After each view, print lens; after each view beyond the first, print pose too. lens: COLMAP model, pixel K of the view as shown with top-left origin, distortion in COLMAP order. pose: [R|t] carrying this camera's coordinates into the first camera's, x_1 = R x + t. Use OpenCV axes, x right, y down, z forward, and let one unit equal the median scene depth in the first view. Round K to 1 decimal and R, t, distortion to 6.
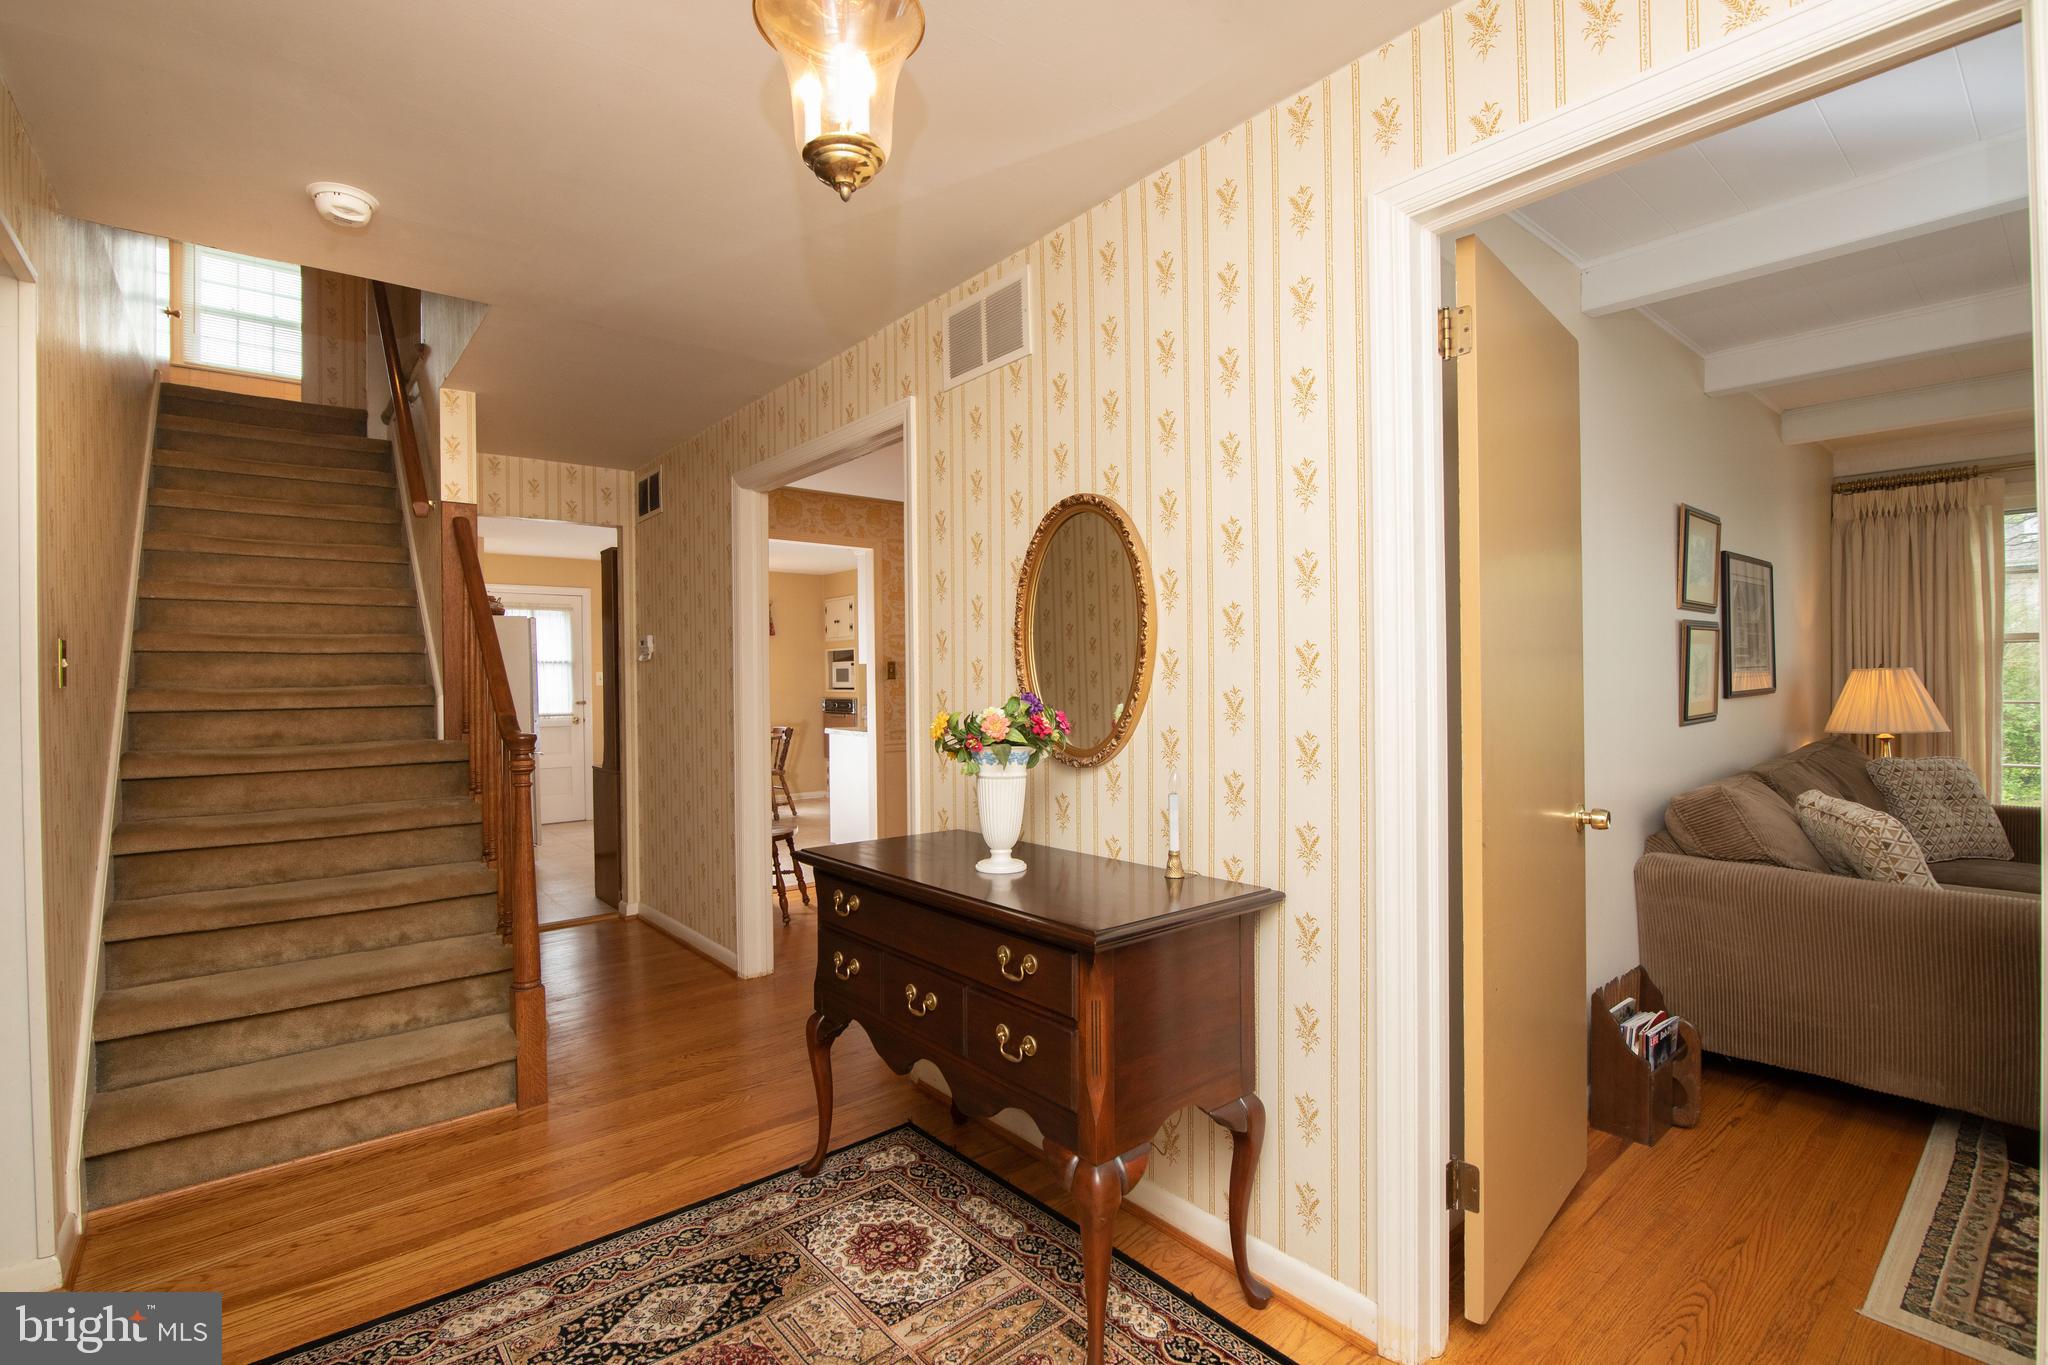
lens RADIAL K [[923.7, 0, 1032.5], [0, 923.7, 684.7], [0, 0, 1]] dist [0.002479, -0.000664]
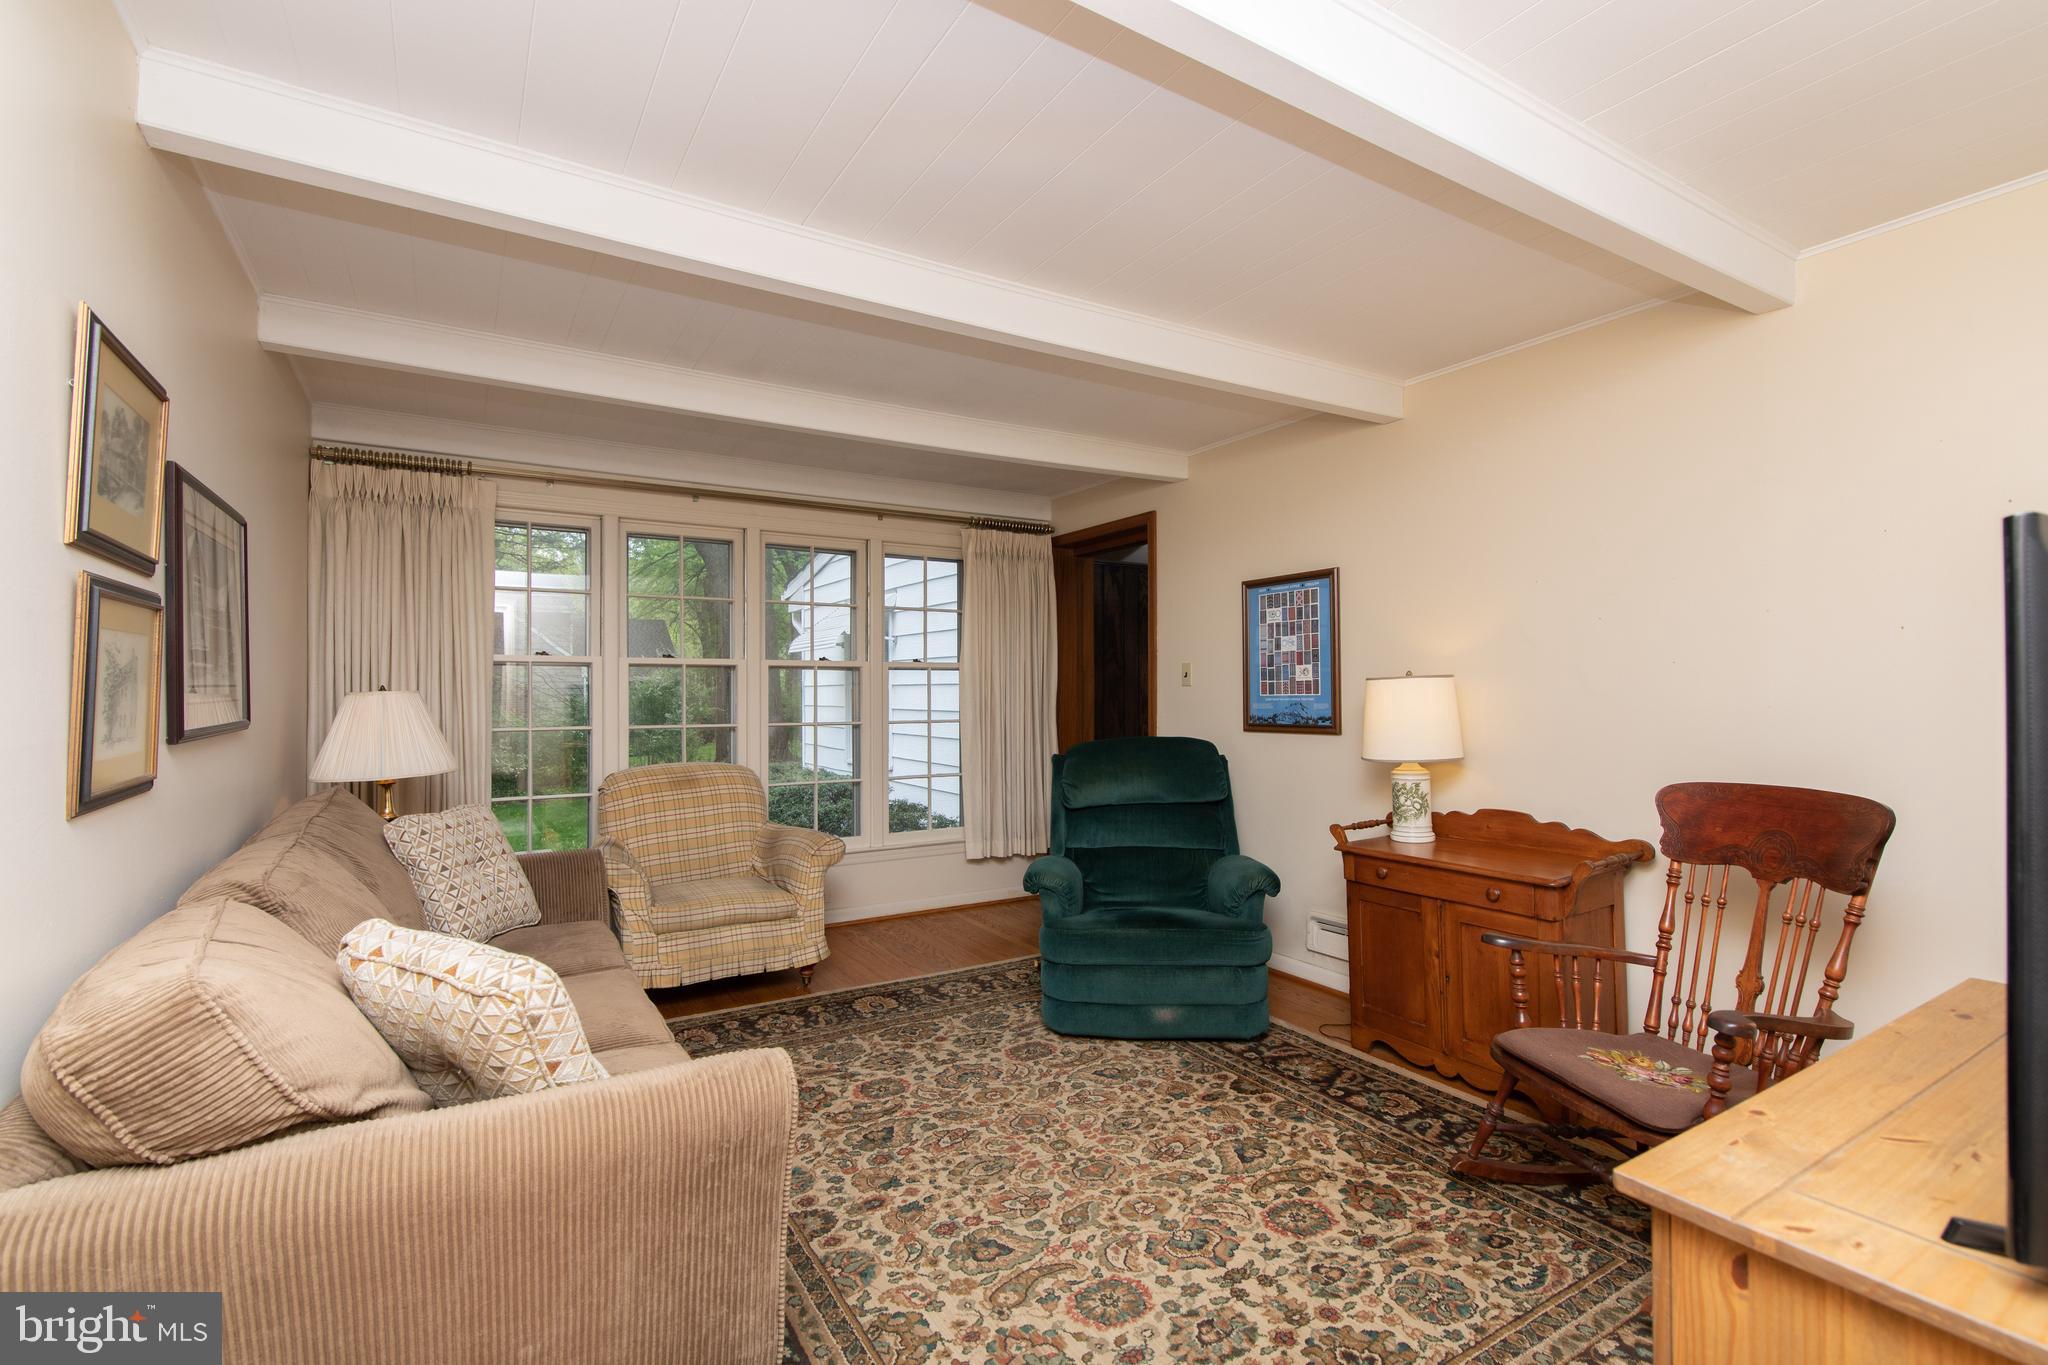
lens RADIAL K [[923.7, 0, 1044.5], [0, 923.7, 686.5], [0, 0, 1]] dist [0.002479, -0.000664]
pose [[0.142988, 0.016250, 0.989591, 0.321535], [0.010309, 0.999787, -0.017907, -0.003894], [-0.989671, 0.012762, 0.142790, 0.465257]]
